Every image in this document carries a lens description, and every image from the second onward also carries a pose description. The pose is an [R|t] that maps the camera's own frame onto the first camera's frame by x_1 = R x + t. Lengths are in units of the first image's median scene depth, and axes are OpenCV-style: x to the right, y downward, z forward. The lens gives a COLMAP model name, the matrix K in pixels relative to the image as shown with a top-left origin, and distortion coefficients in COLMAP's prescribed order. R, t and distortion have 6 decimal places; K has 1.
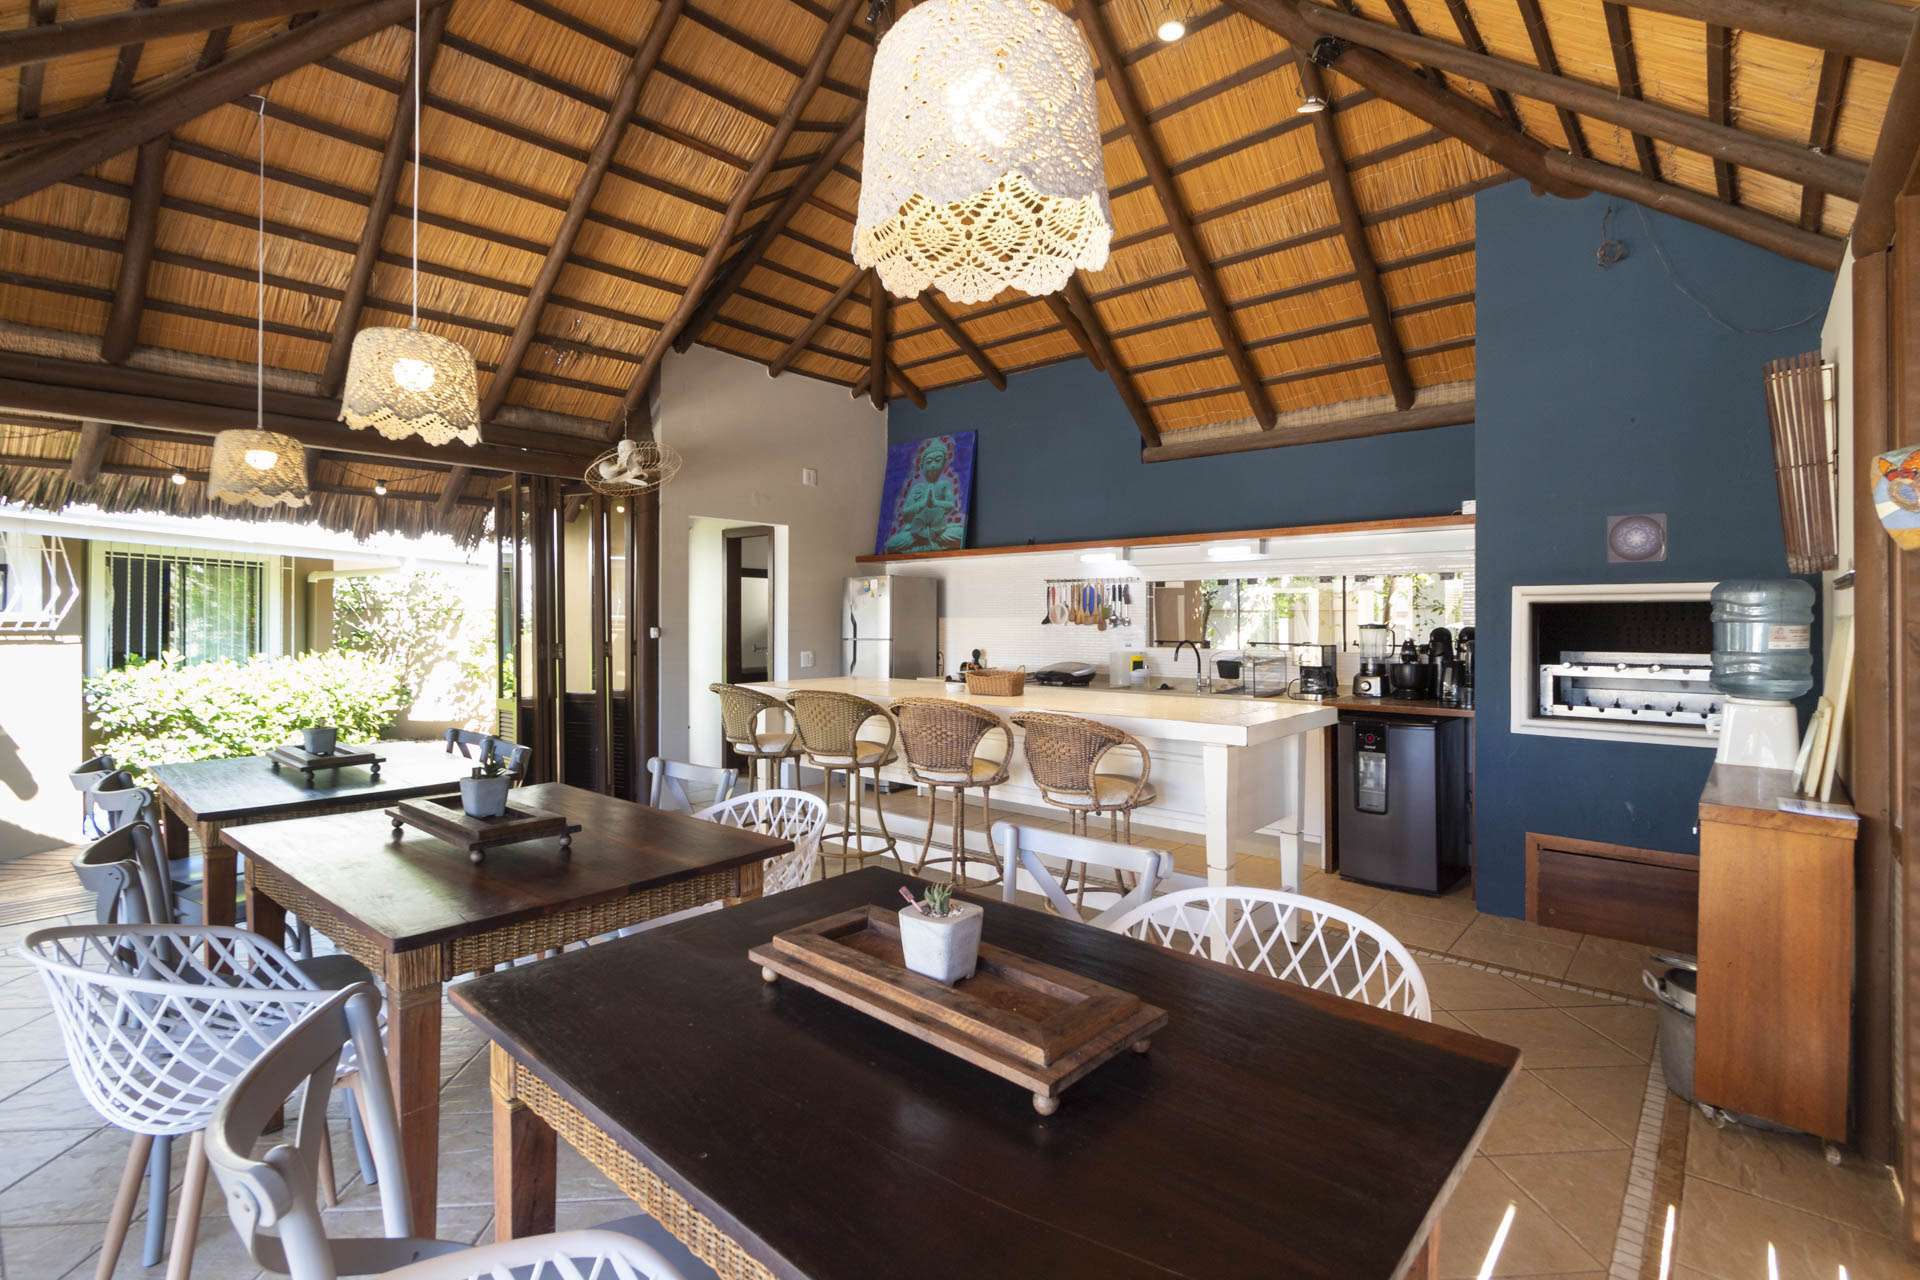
lens RADIAL K [[900.8, 0, 952.4], [0, 900.8, 628.5], [0, 0, 1]] dist [-0.001301, 0.000667]
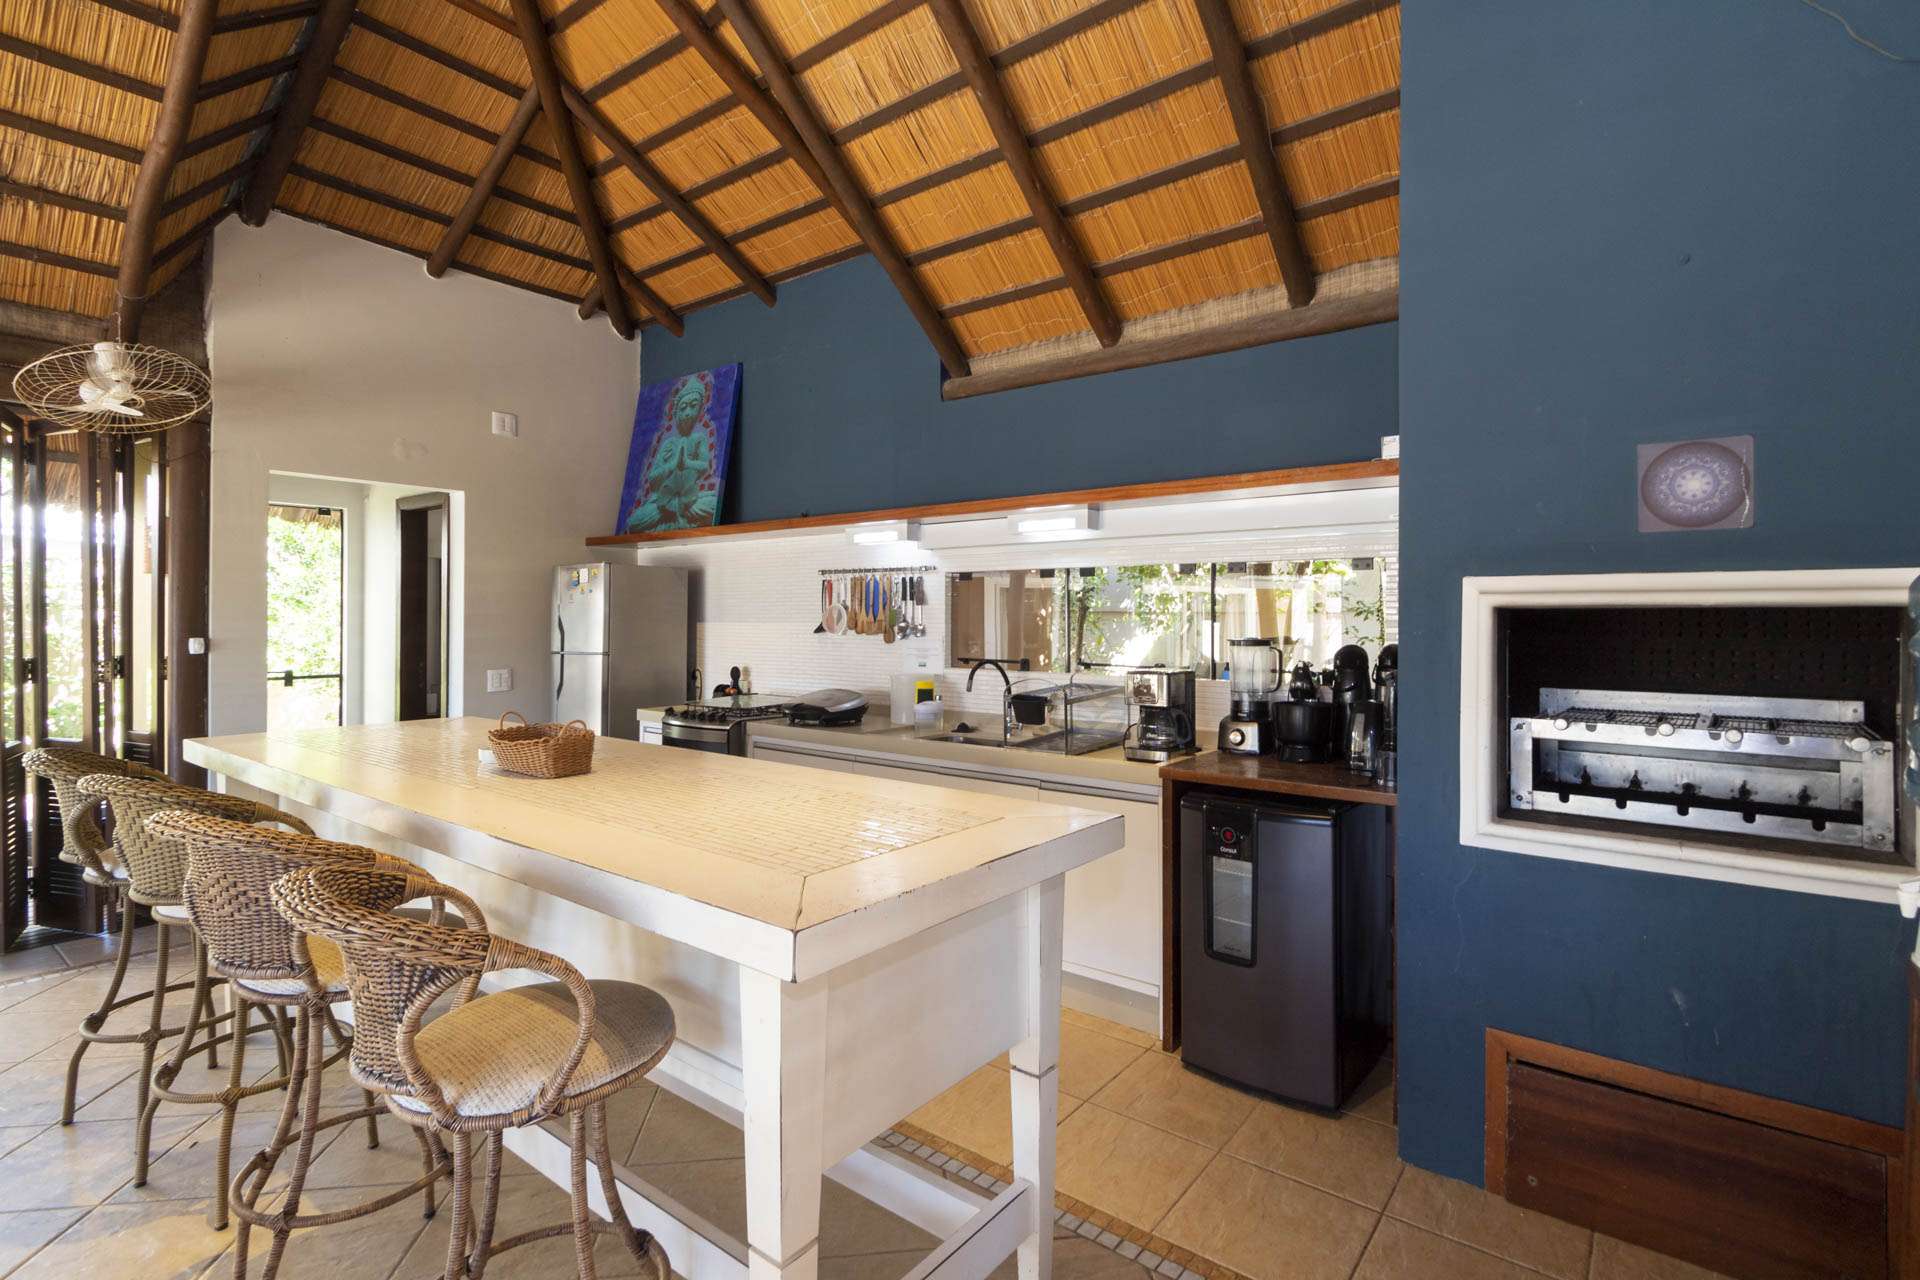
lens RADIAL K [[900.8, 0, 967.1], [0, 900.8, 628.8], [0, 0, 1]] dist [-0.001301, 0.000667]
pose [[0.998202, 0.002093, 0.059898, 0.207120], [-0.002228, 0.999995, 0.002179, -0.011404], [-0.059893, -0.002308, 0.998202, 0.339162]]
